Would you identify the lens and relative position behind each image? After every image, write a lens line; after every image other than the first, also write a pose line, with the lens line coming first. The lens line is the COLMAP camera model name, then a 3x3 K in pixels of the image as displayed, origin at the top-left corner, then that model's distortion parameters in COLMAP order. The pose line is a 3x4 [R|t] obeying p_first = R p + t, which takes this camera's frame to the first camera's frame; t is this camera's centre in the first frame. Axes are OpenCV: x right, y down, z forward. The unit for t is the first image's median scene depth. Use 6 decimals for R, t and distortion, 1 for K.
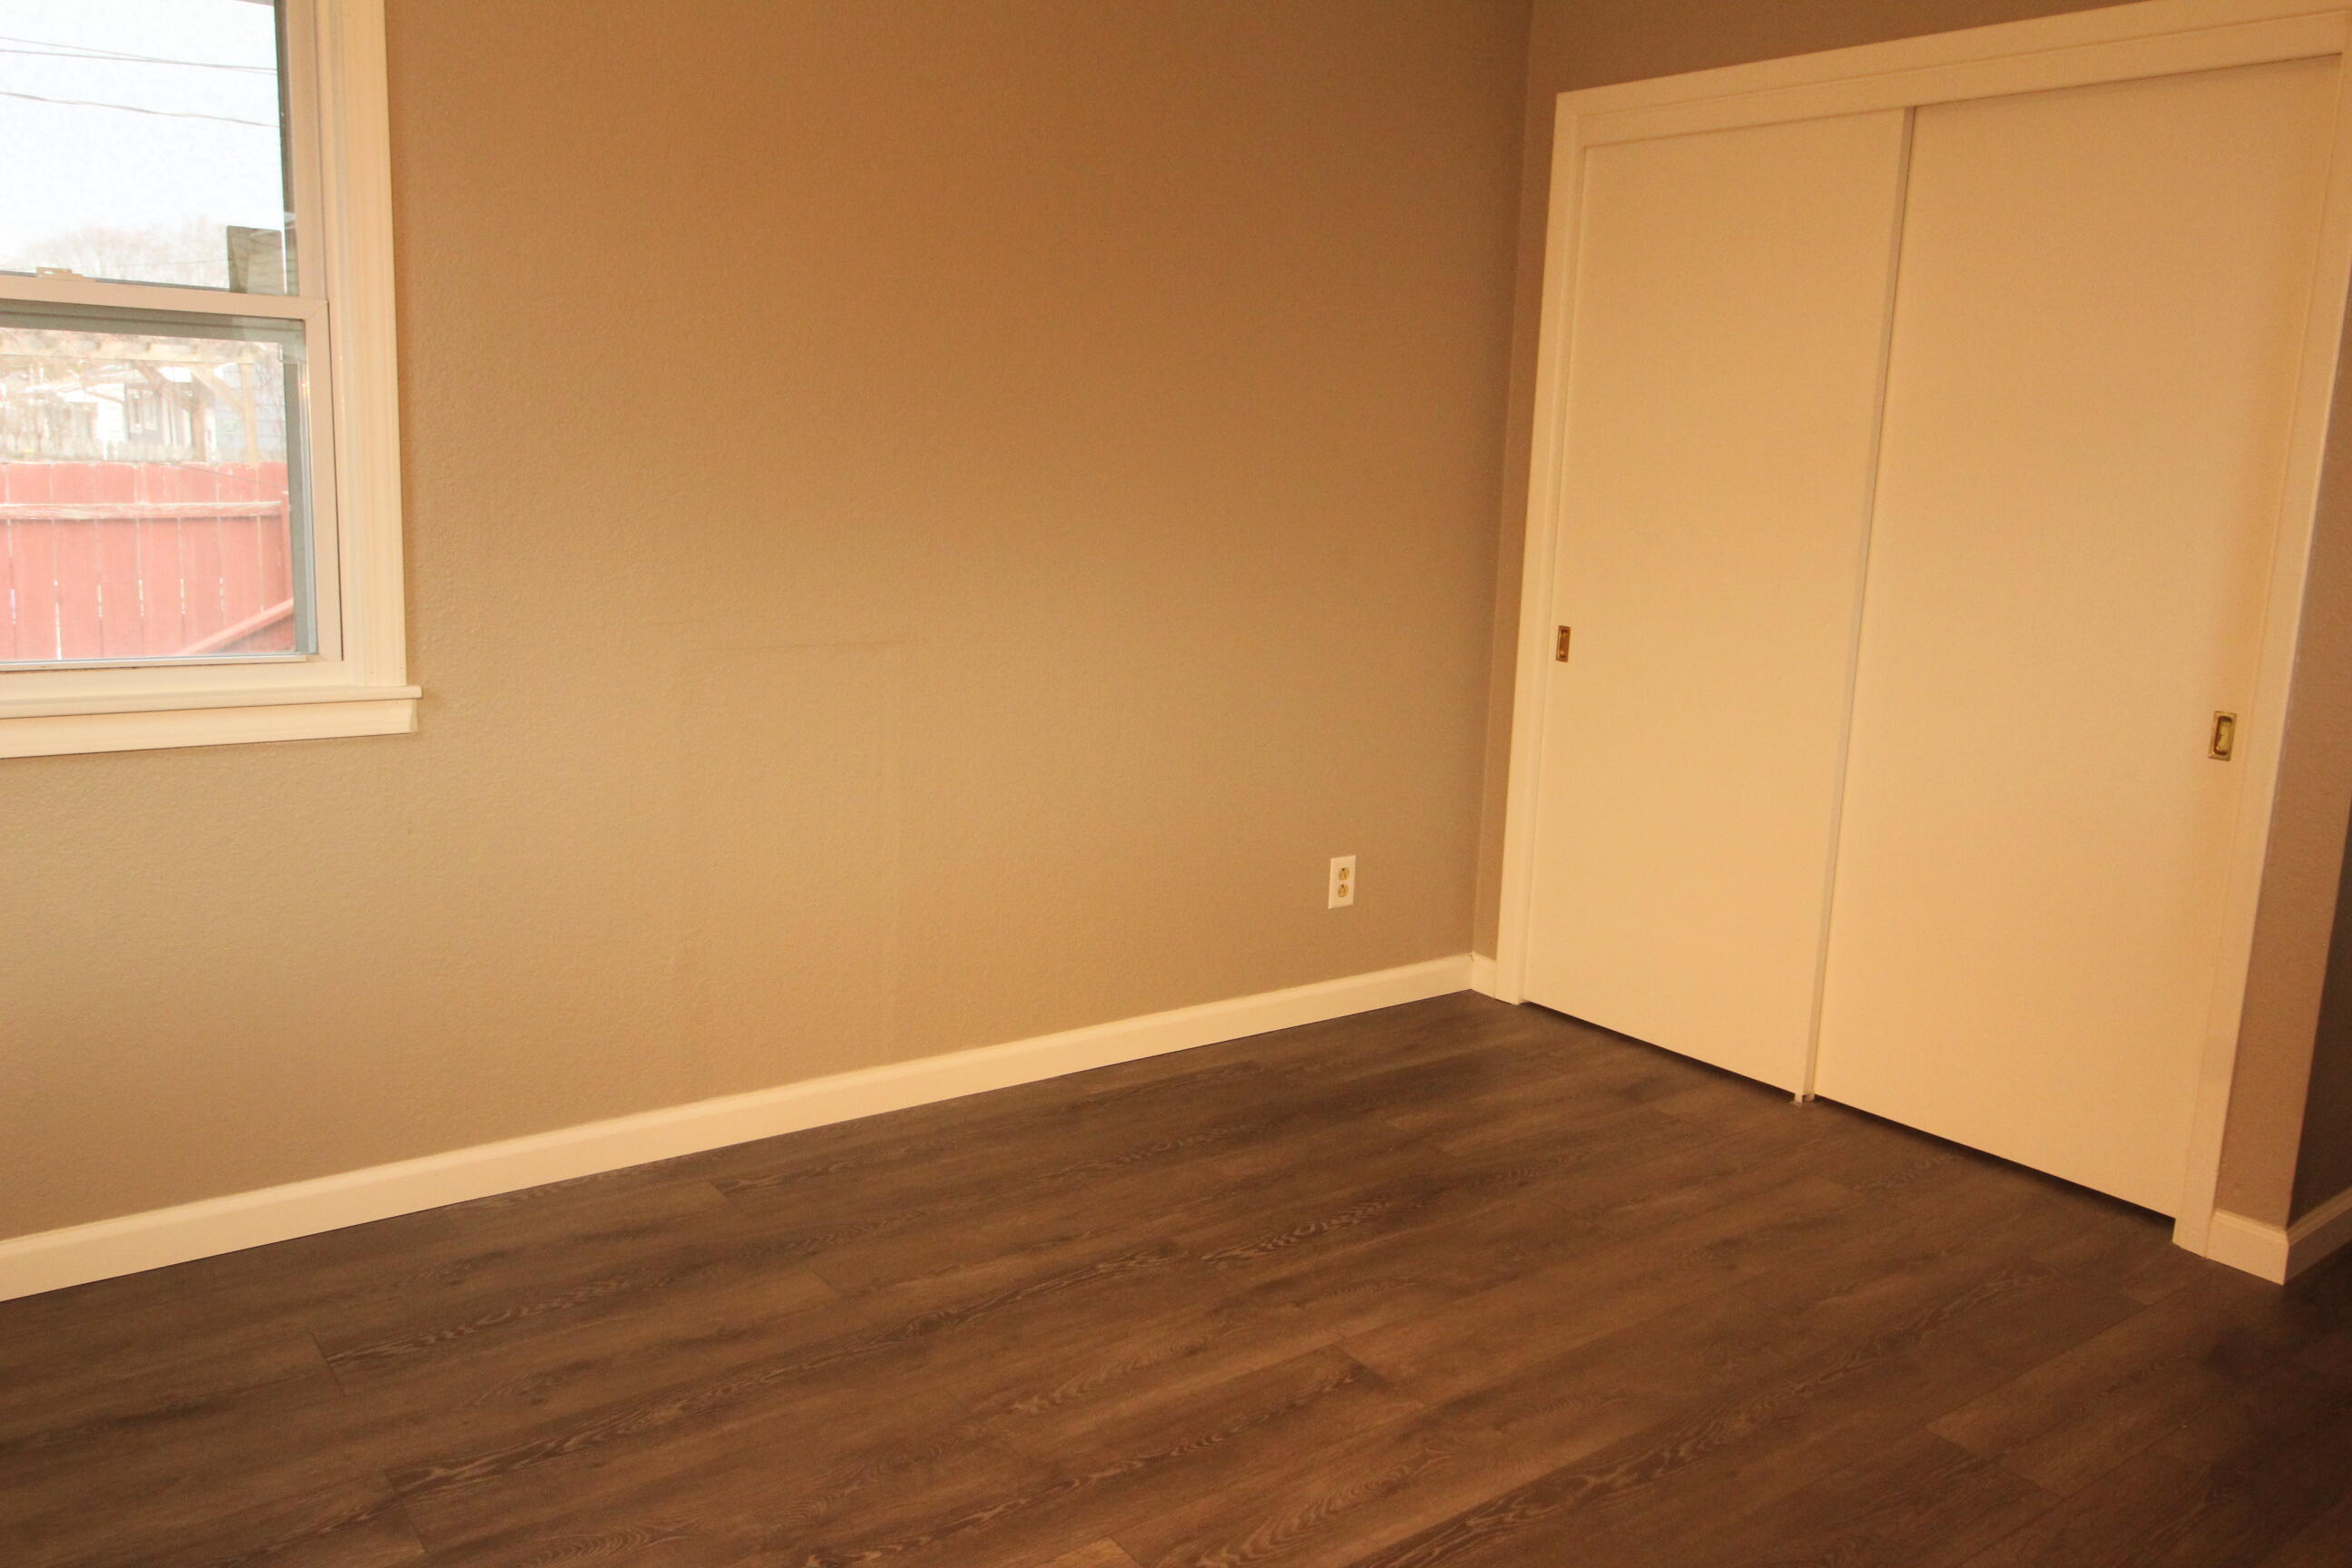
lens RADIAL K [[1827.6, 0, 1186.2], [0, 1827.6, 773.3], [0, 0, 1]] dist [0.045607, -0.004555]
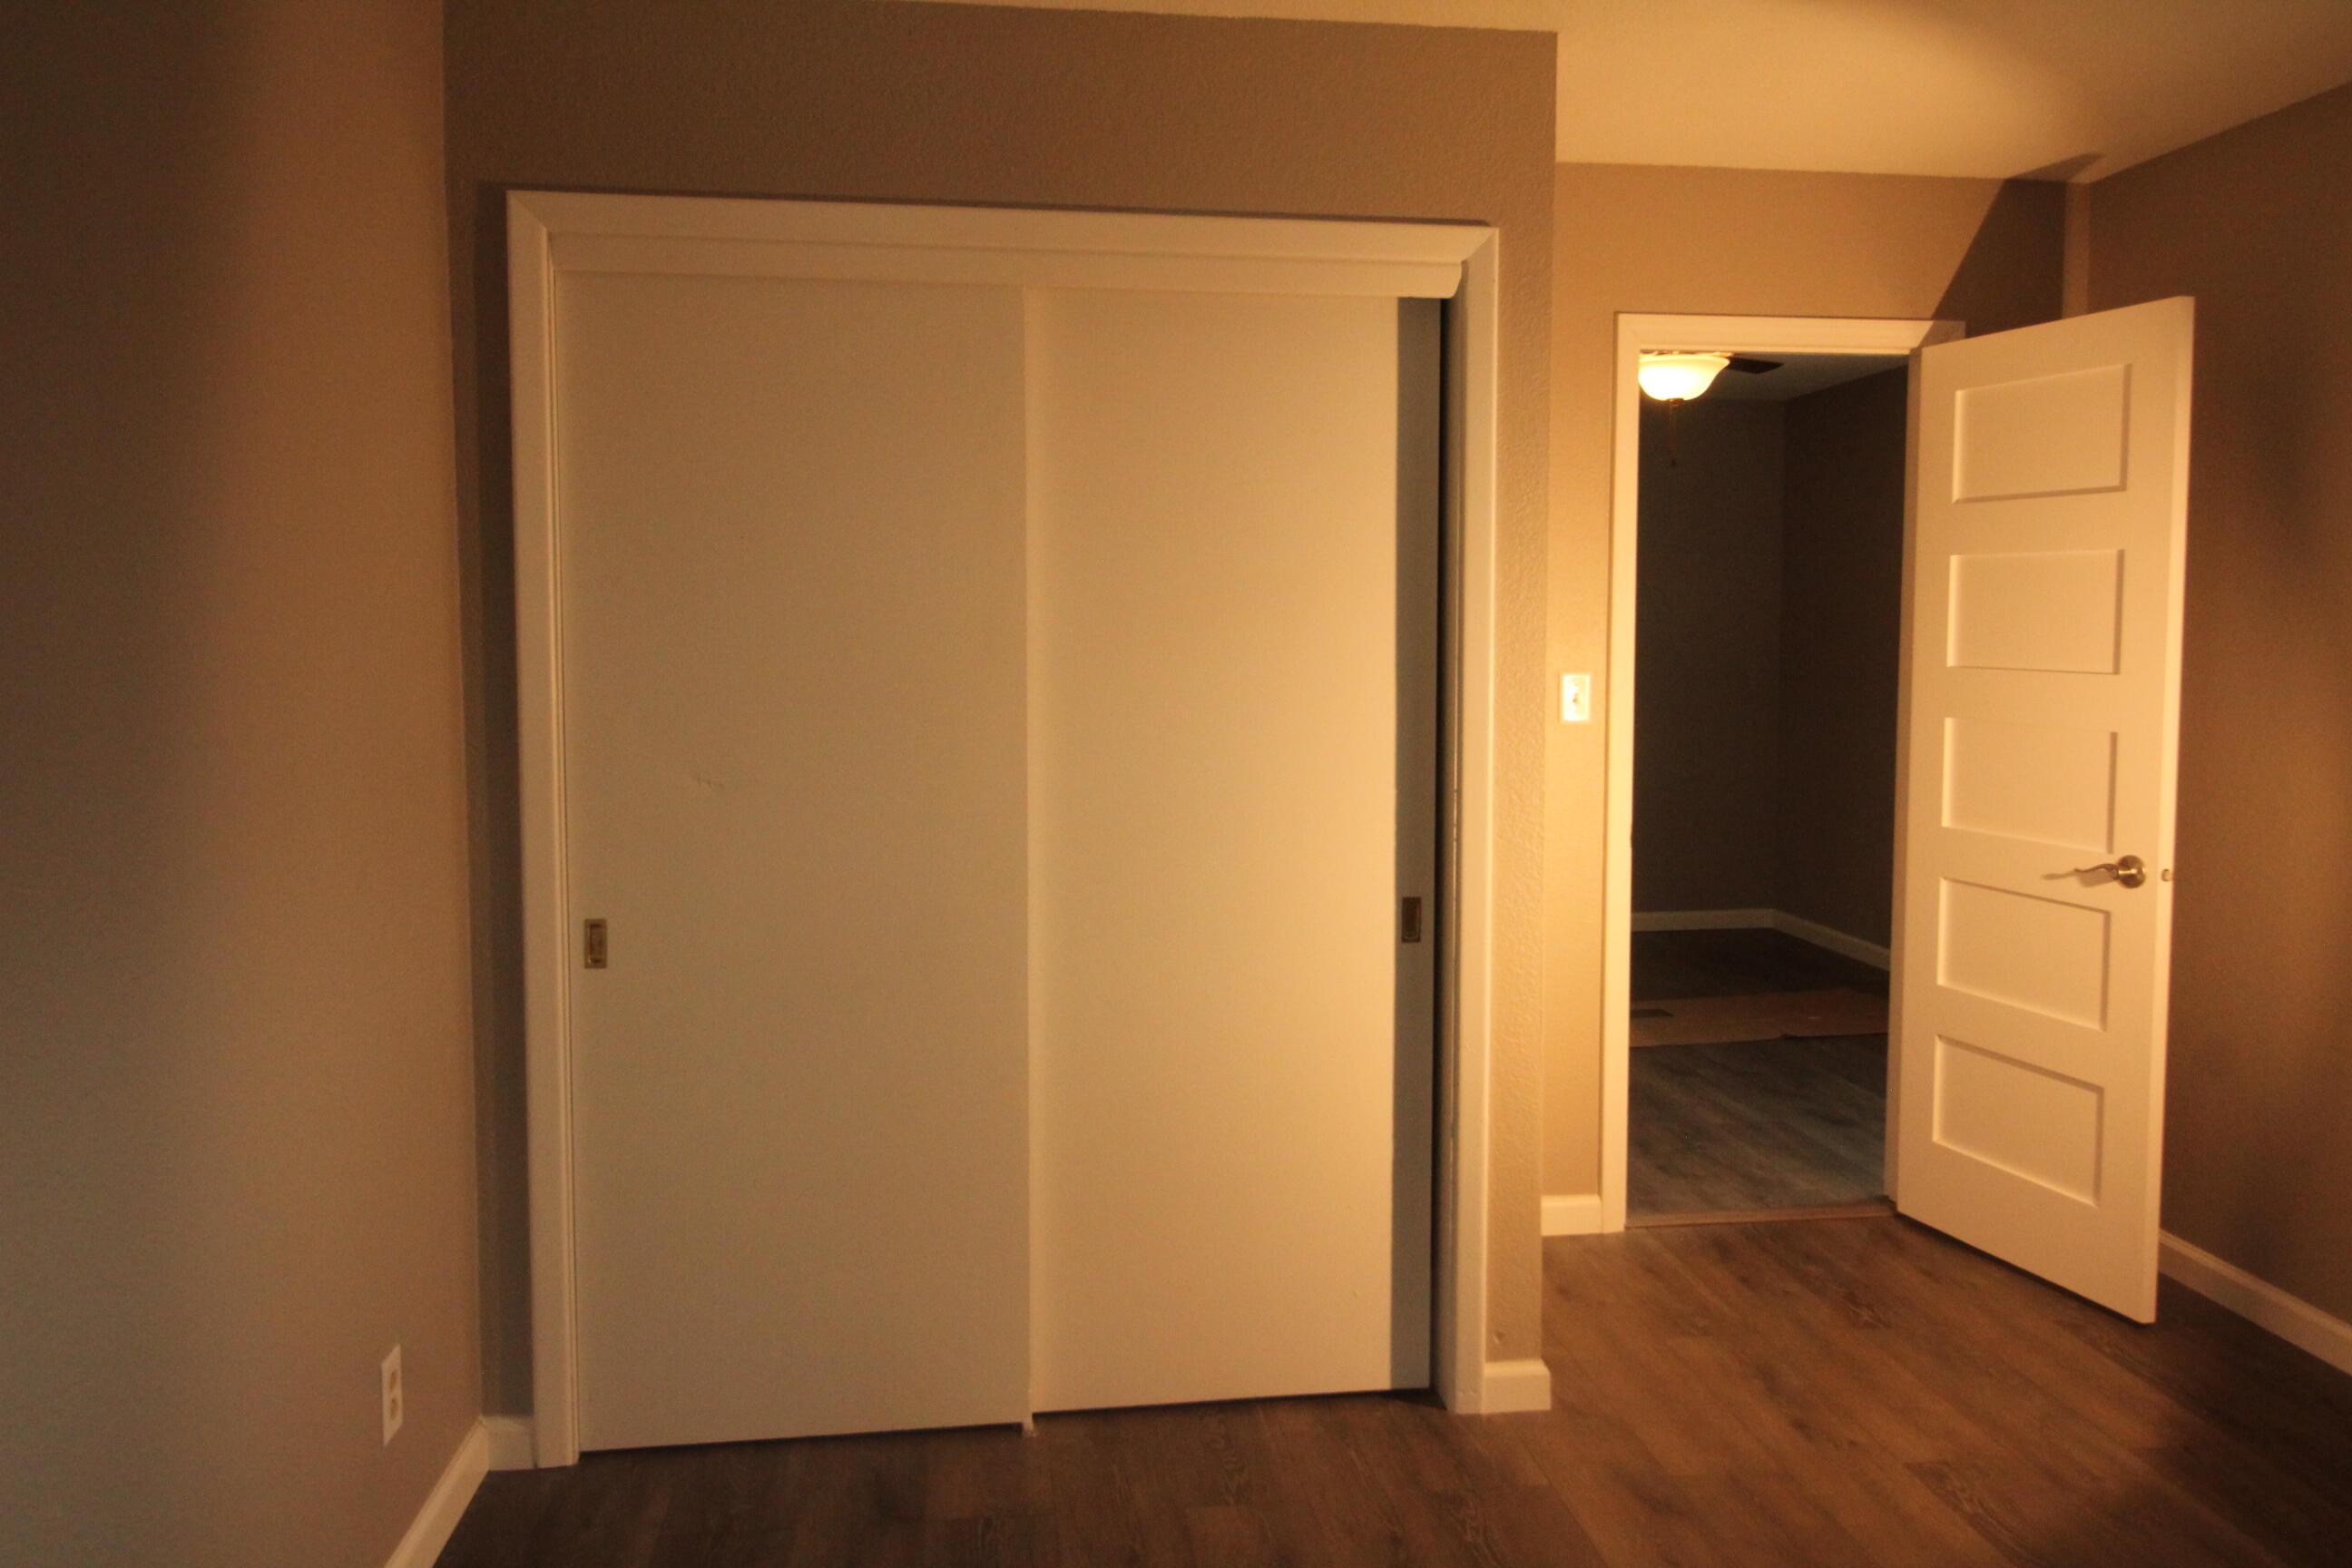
lens RADIAL K [[1827.6, 0, 1186.2], [0, 1827.6, 773.3], [0, 0, 1]] dist [0.045607, -0.004555]
pose [[0.496580, -0.105225, 0.861589, -0.366165], [0.175611, 0.984276, 0.018995, -0.136290], [-0.850041, 0.141872, 0.507251, 0.527385]]
